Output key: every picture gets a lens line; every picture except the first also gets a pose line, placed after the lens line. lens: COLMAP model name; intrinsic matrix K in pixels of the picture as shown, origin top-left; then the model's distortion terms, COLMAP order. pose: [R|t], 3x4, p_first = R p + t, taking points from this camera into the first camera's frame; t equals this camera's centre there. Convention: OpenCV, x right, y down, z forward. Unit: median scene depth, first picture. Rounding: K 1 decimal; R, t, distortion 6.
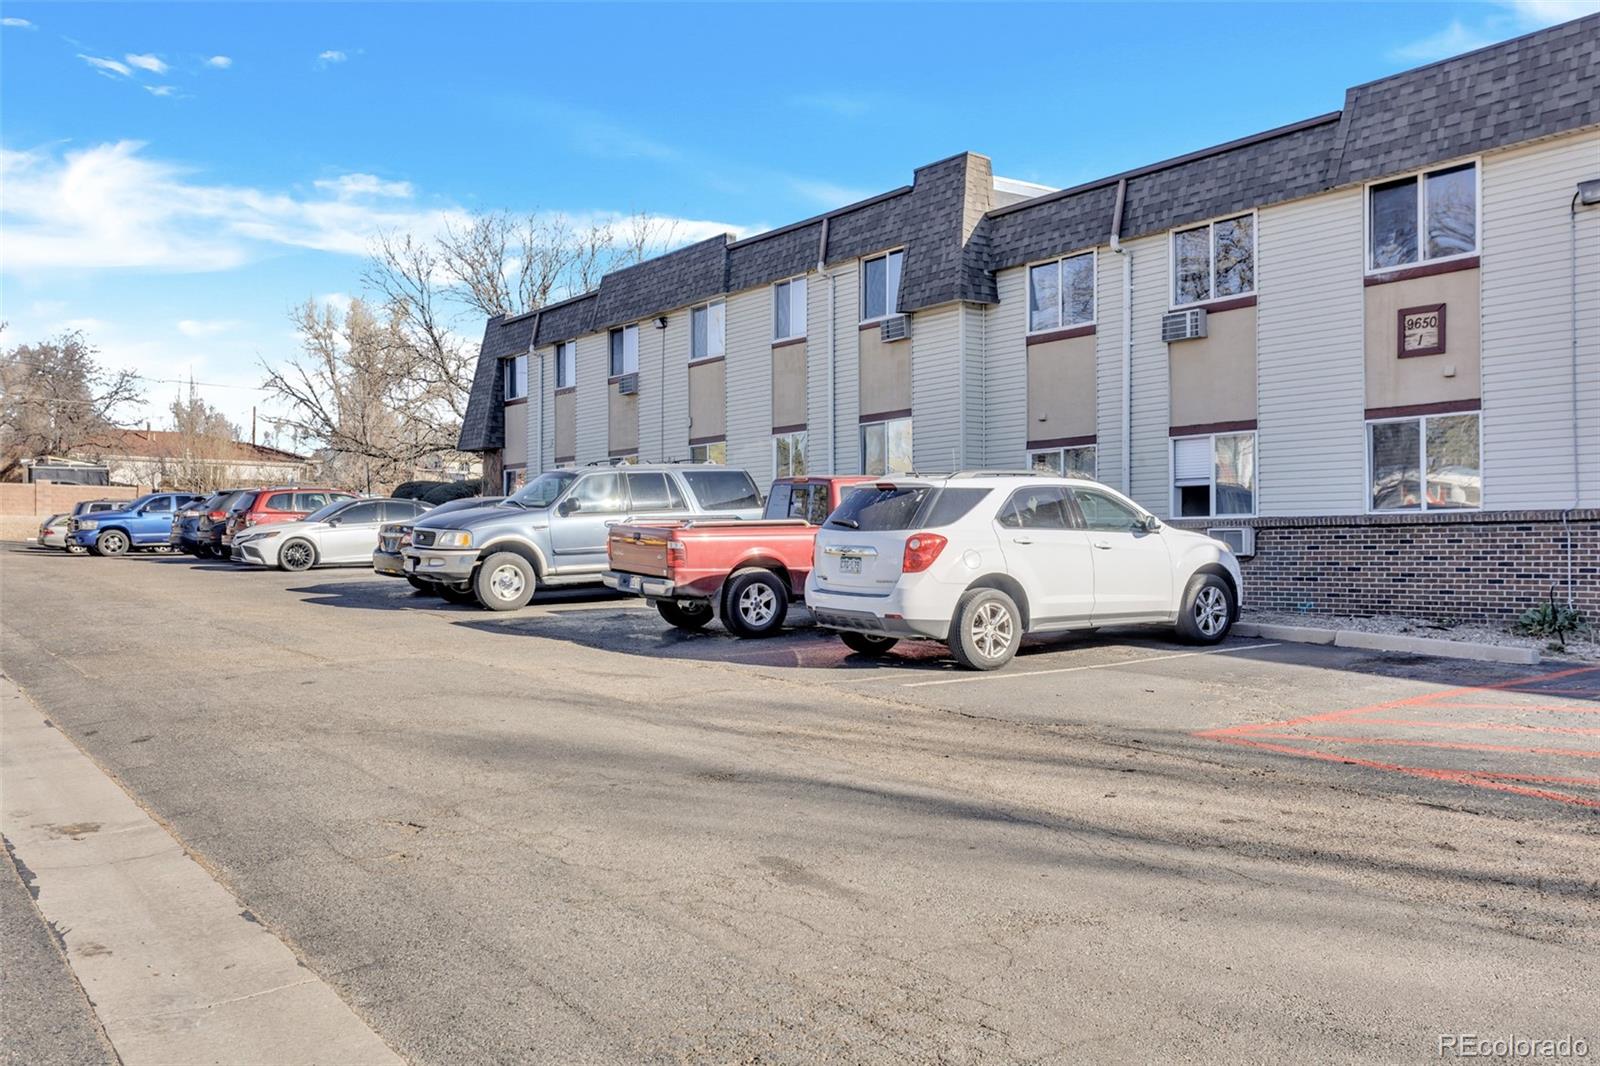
lens RADIAL K [[825.1, 0, 800.0], [0, 825.1, 533.0], [0, 0, 1]] dist [-0.002357, 0.000593]
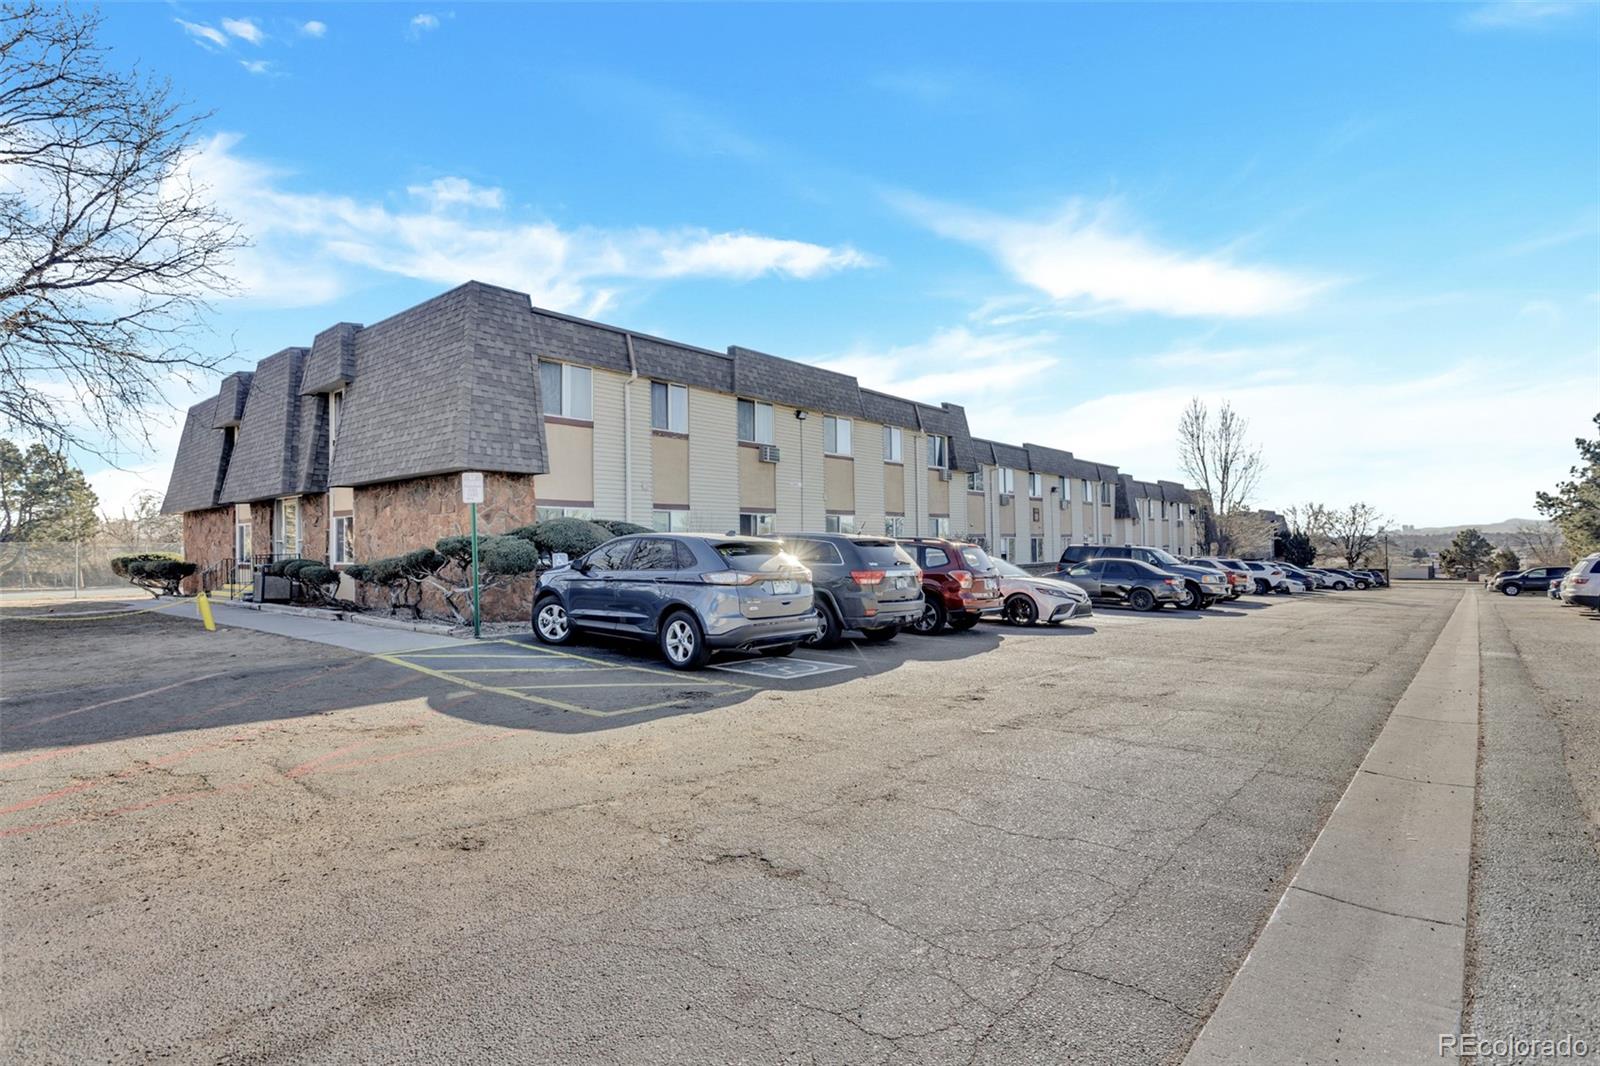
lens RADIAL K [[825.1, 0, 800.0], [0, 825.1, 533.0], [0, 0, 1]] dist [-0.002357, 0.000593]
pose [[-0.013785, 0.012930, 0.999821, -1.391396], [0.005673, 0.999901, -0.012853, -0.049640], [-0.999889, 0.005495, -0.013857, 0.968619]]
